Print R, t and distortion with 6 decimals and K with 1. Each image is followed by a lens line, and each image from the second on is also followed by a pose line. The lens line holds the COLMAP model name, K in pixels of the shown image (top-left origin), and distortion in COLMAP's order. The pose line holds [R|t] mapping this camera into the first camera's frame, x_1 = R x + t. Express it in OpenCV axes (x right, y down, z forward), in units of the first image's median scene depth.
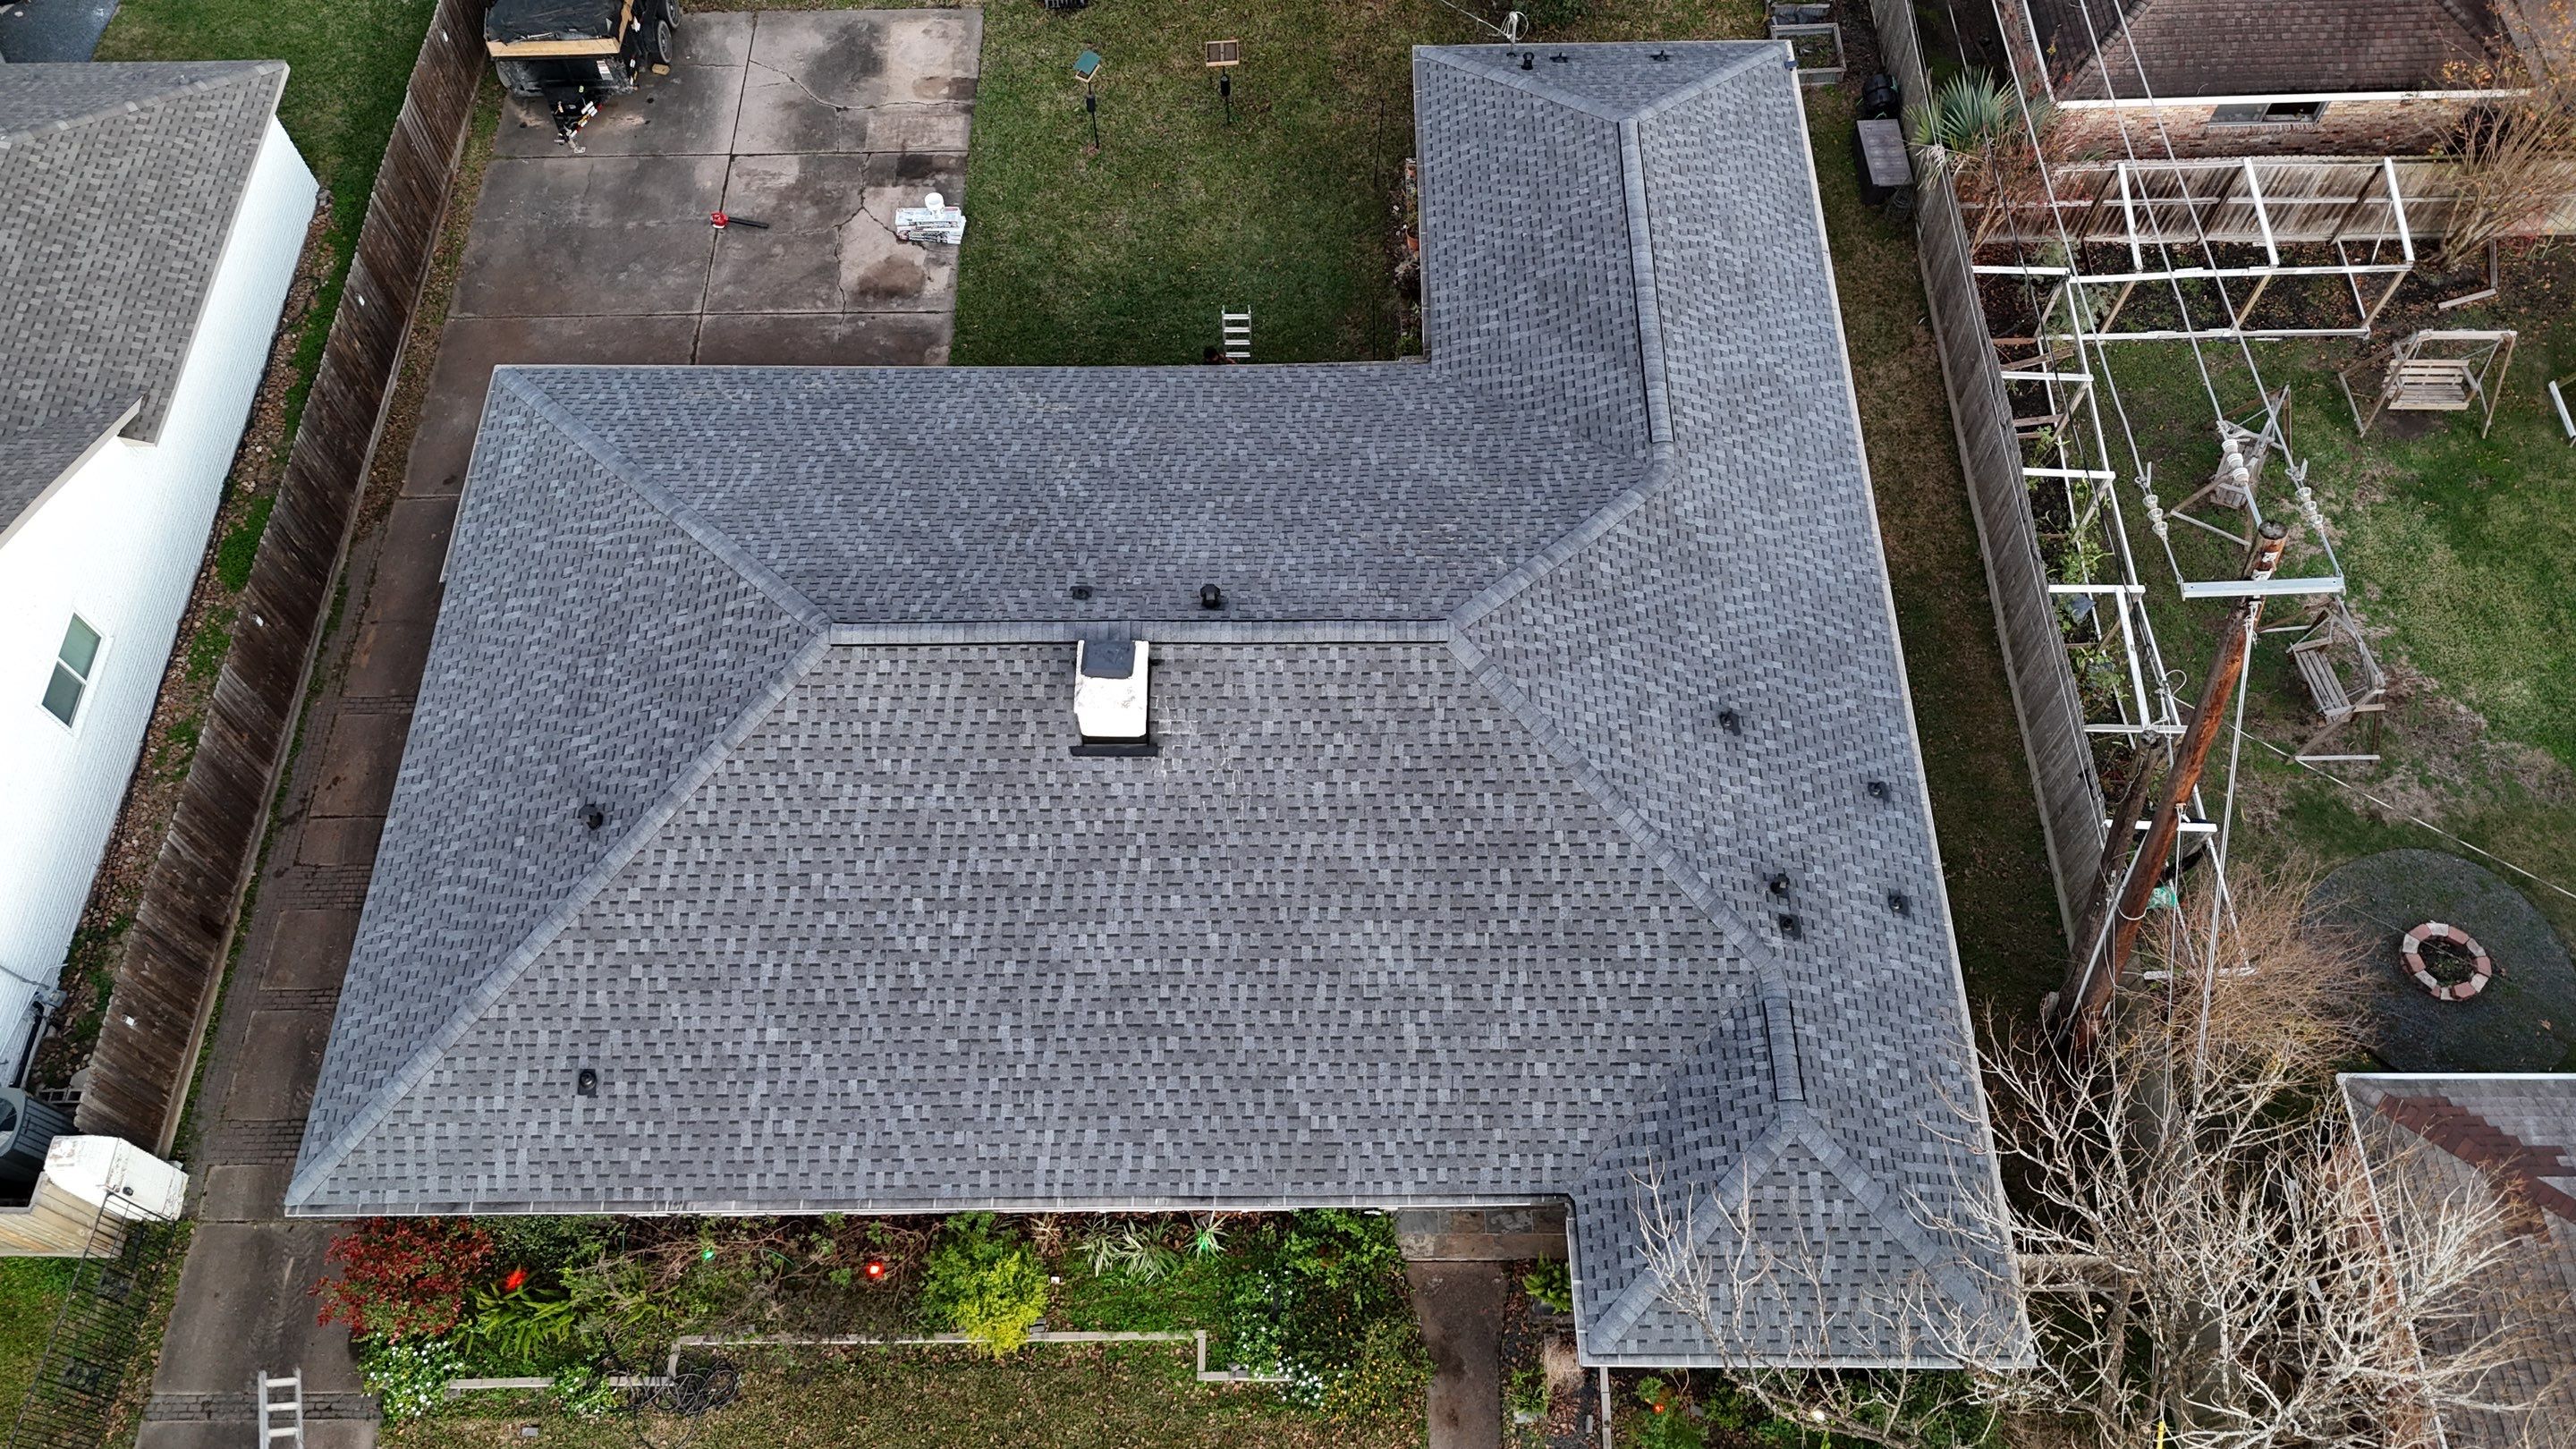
lens RADIAL K [[1891.9, 0, 1291.5], [0, 1891.9, 720.1], [0, 0, 1]] dist [0.083108, -0.073862]
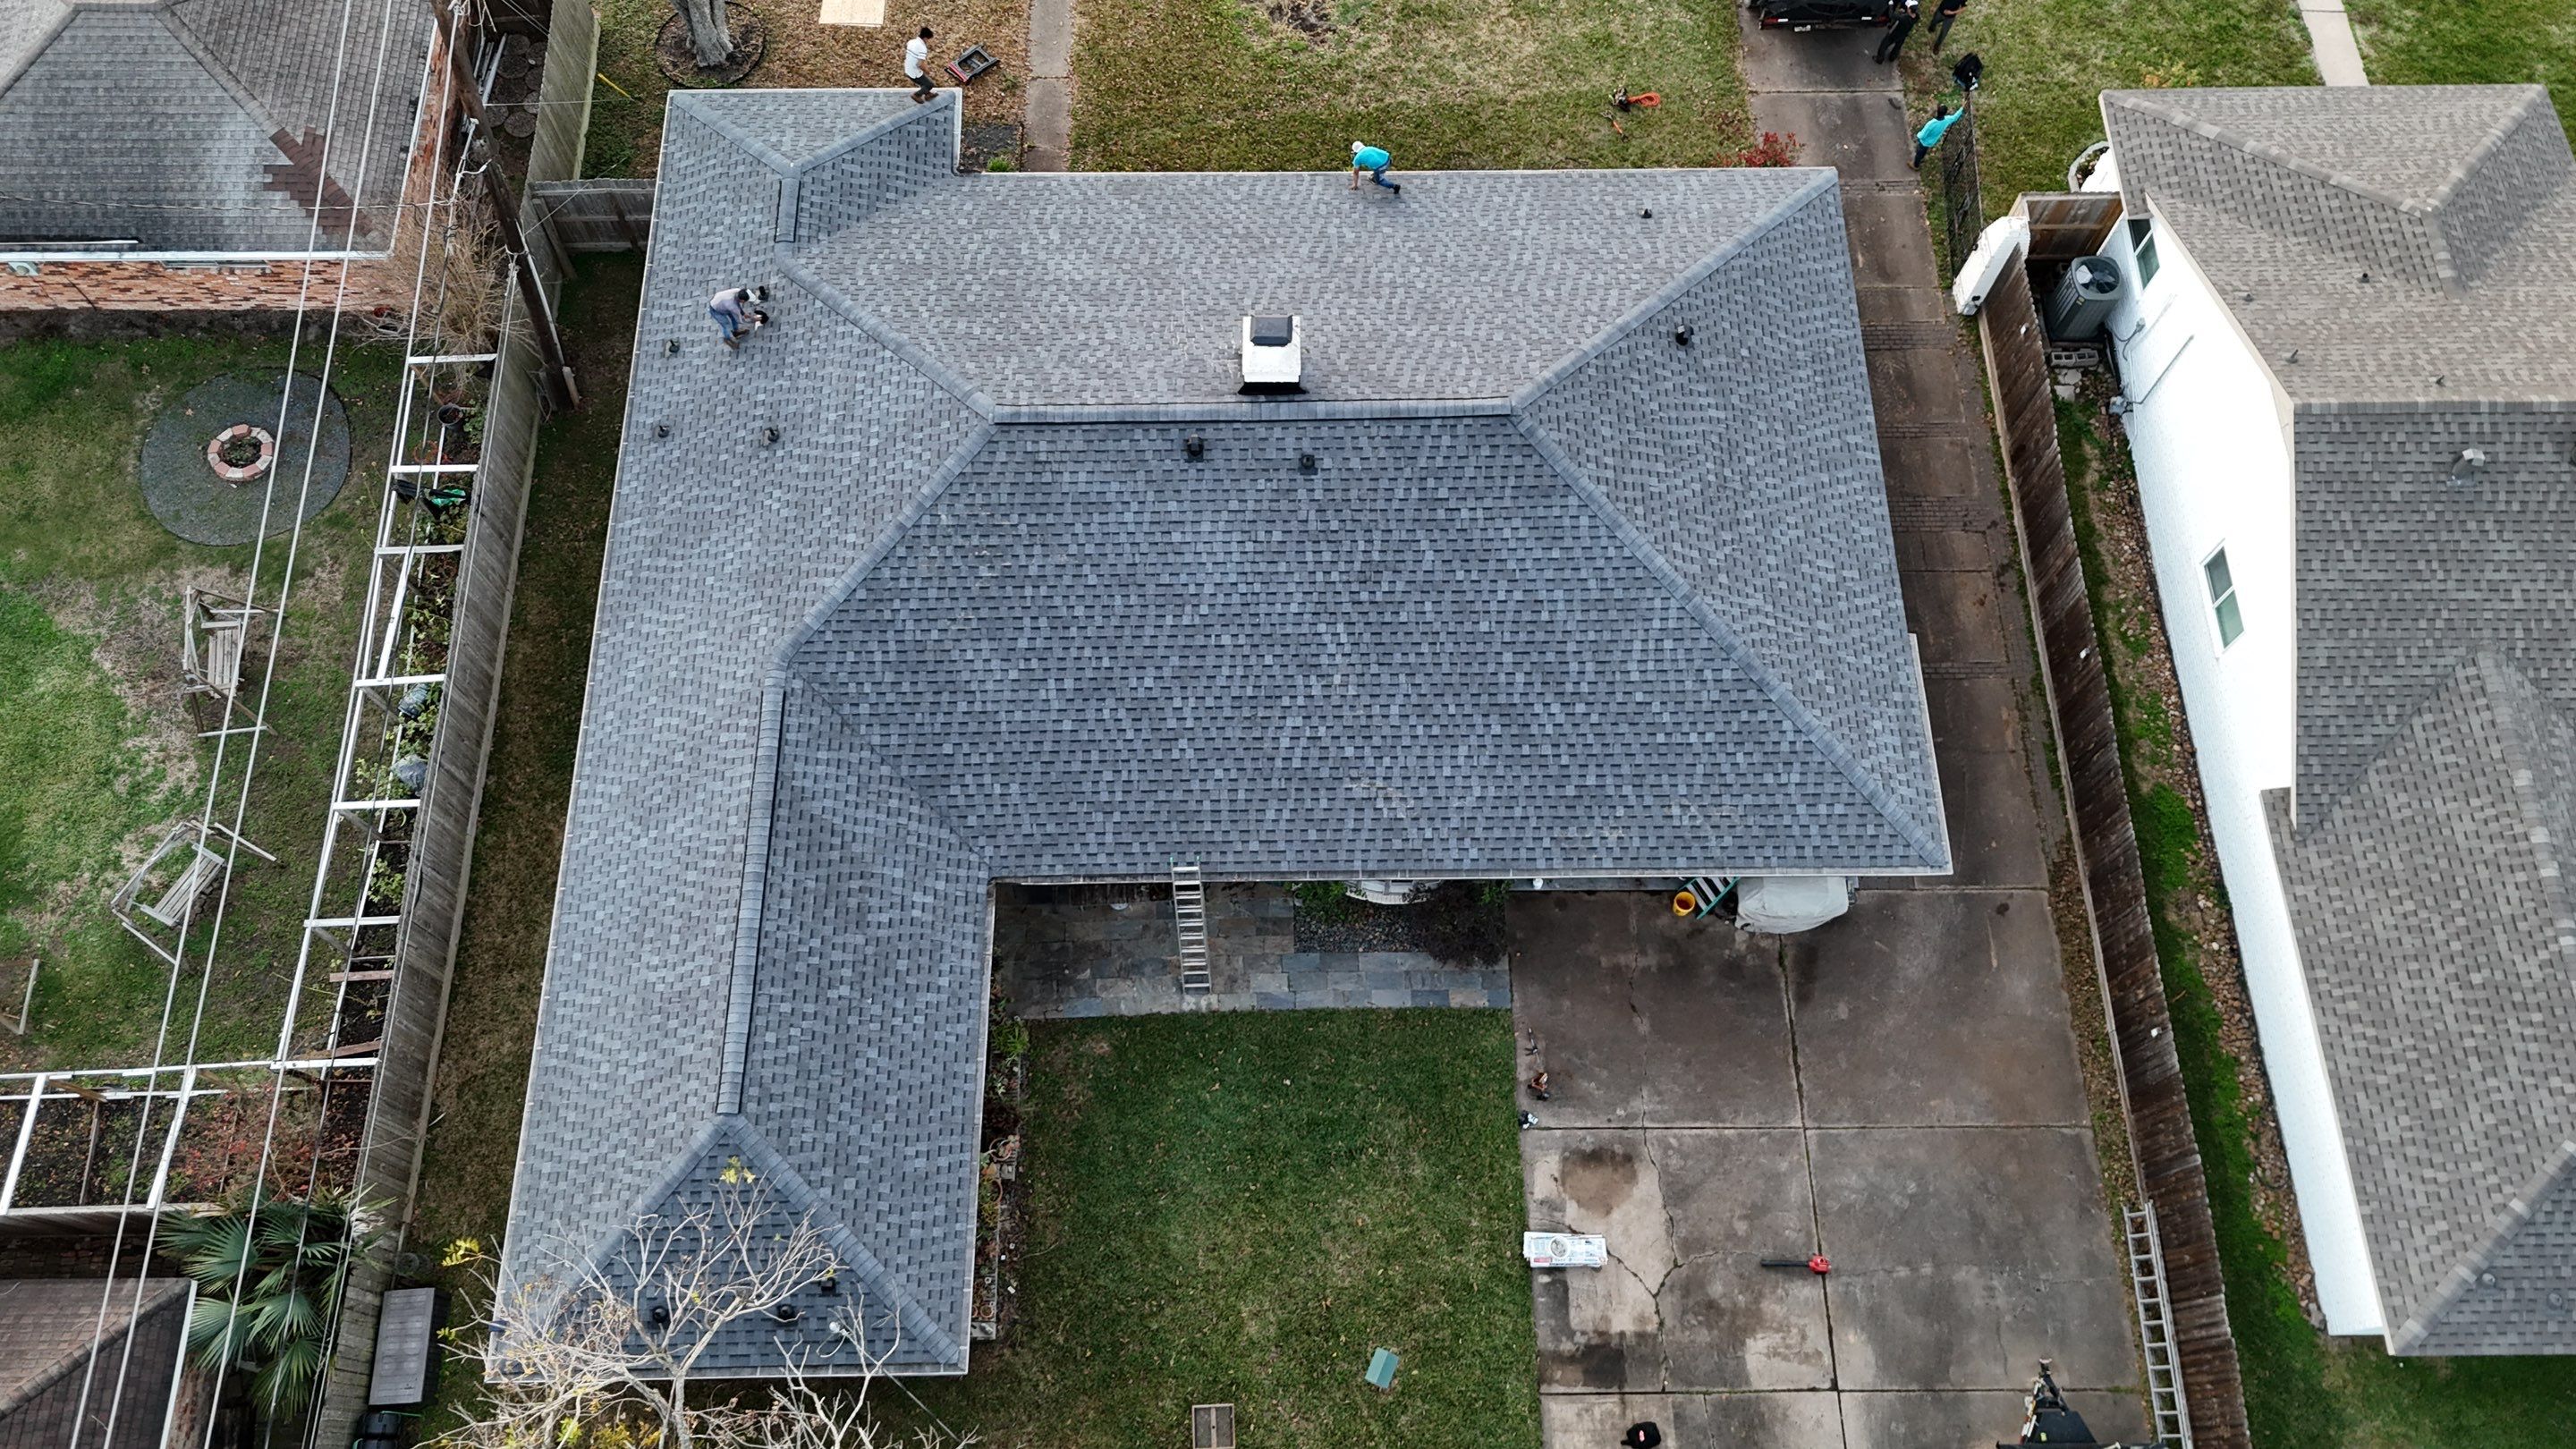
lens RADIAL K [[1891.9, 0, 1280.5], [0, 1891.9, 720.0], [0, 0, 1]] dist [0.083108, -0.073862]
pose [[-0.999857, 0.014676, 0.008459, -0.104555], [-0.002373, -0.615813, 0.787889, -1.104552], [0.016773, 0.787756, 0.615760, 0.415691]]
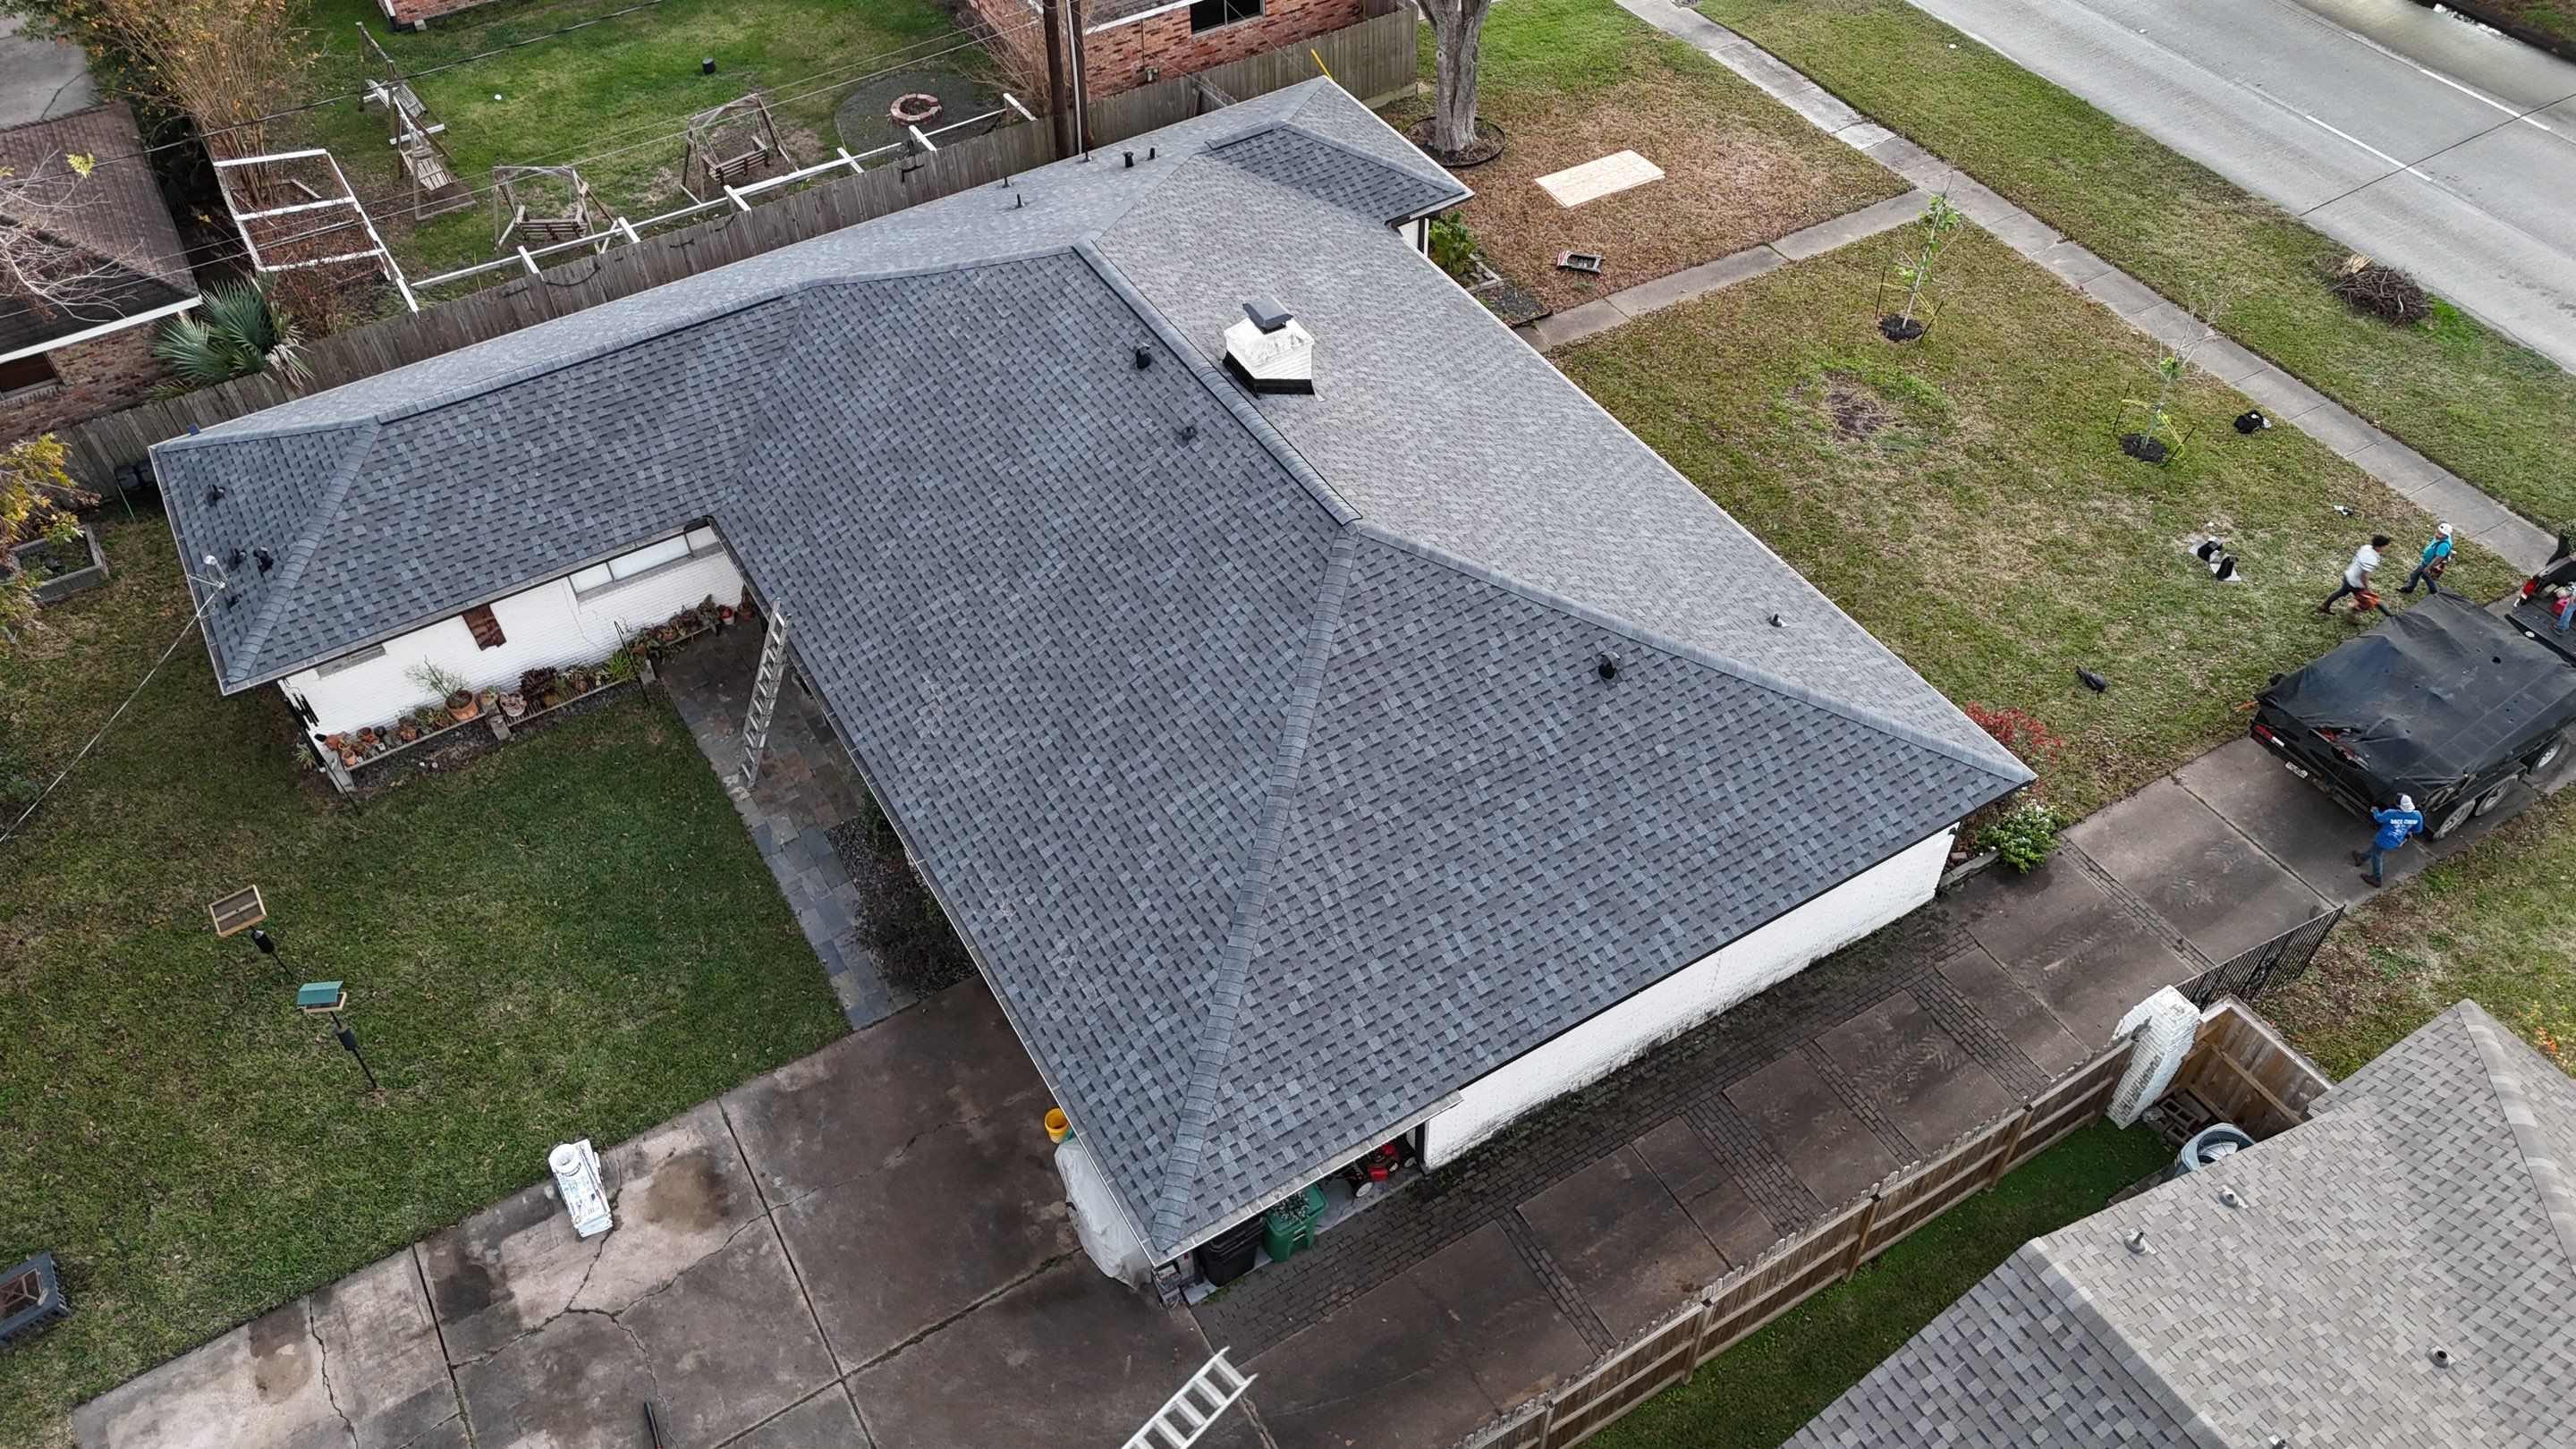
lens RADIAL K [[1891.9, 0, 1278.5], [0, 1891.9, 713.0], [0, 0, 1]] dist [0.083108, -0.073862]
pose [[-0.509326, -0.605900, 0.611124, -0.906465], [0.765755, 0.004957, 0.643113, -0.730511], [-0.392692, 0.795525, 0.461447, 0.623816]]
